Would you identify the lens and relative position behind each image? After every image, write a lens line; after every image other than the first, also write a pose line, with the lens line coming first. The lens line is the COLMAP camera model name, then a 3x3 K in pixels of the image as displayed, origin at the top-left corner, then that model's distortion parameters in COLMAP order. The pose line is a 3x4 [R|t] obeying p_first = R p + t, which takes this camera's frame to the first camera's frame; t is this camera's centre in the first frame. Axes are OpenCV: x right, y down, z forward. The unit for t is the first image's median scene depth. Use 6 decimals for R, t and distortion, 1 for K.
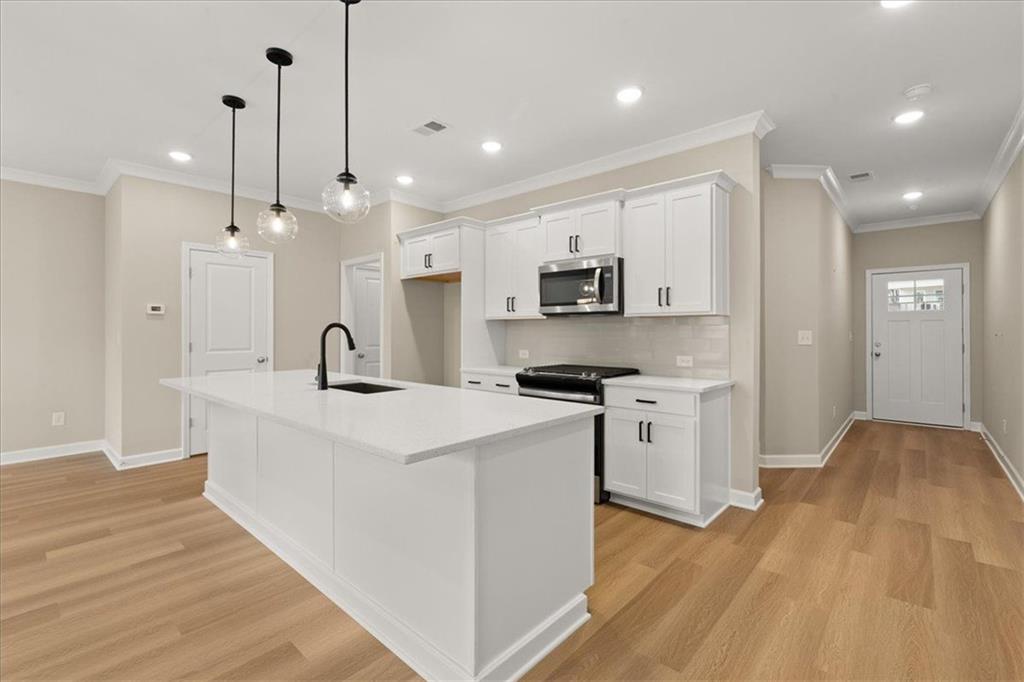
lens RADIAL K [[452.6, 0, 511.6], [0, 452.6, 332.6], [0, 0, 1]] dist [0.000287, 0.000091]
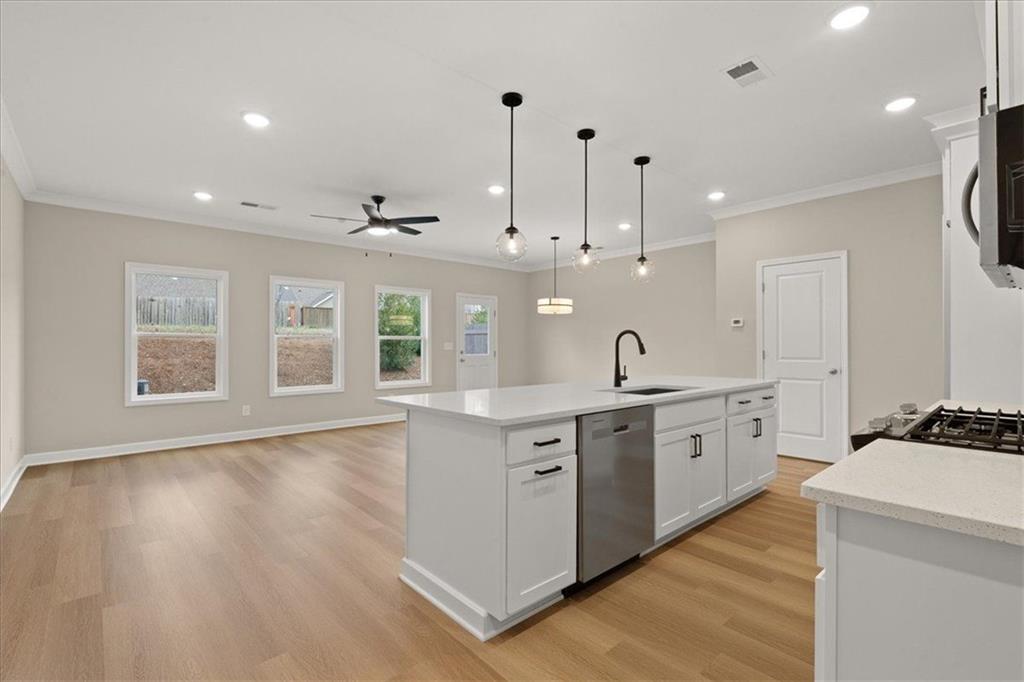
lens RADIAL K [[471.2, 0, 512.0], [0, 471.2, 341.0], [0, 0, 1]] dist [0.000676, 0.000141]
pose [[-0.108636, -0.013610, -0.993988, 0.560320], [-0.000420, 0.999907, -0.013645, 0.015935], [0.994082, -0.001065, -0.108631, 0.578654]]
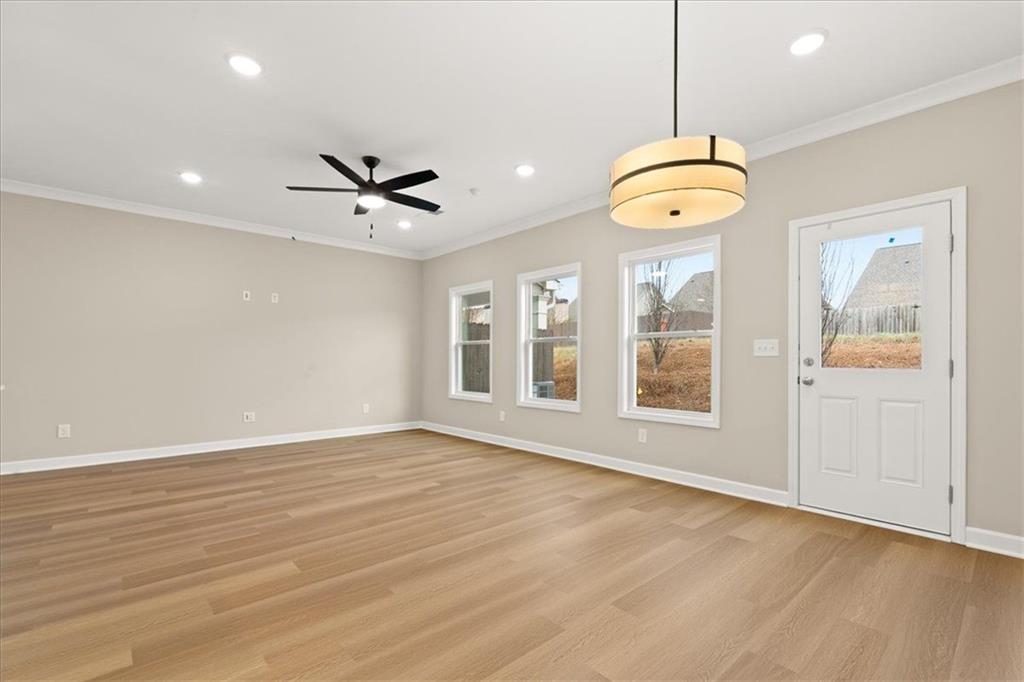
lens RADIAL K [[453.6, 0, 513.5], [0, 453.6, 352.2], [0, 0, 1]] dist [-0.001435, -0.000149]
pose [[-0.994503, -0.003372, 0.104655, -1.040355], [-0.004976, 0.999874, -0.015068, 0.034943], [-0.104591, -0.015506, -0.994394, 1.002656]]
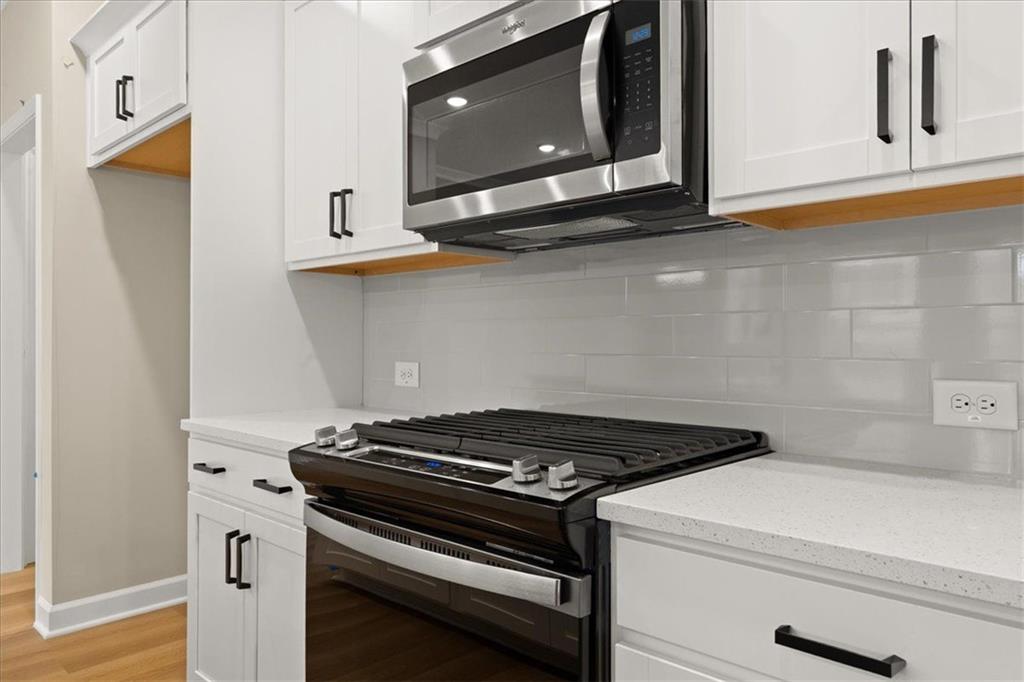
lens RADIAL K [[709.9, 0, 512.0], [0, 709.9, 341.0], [0, 0, 1]] dist [0.001093, 0.000637]
pose [[0.999484, -0.000769, -0.032125, 0.139872], [0.000686, 0.999996, -0.002623, 0.027750], [0.032127, 0.002599, 0.999480, 0.556472]]
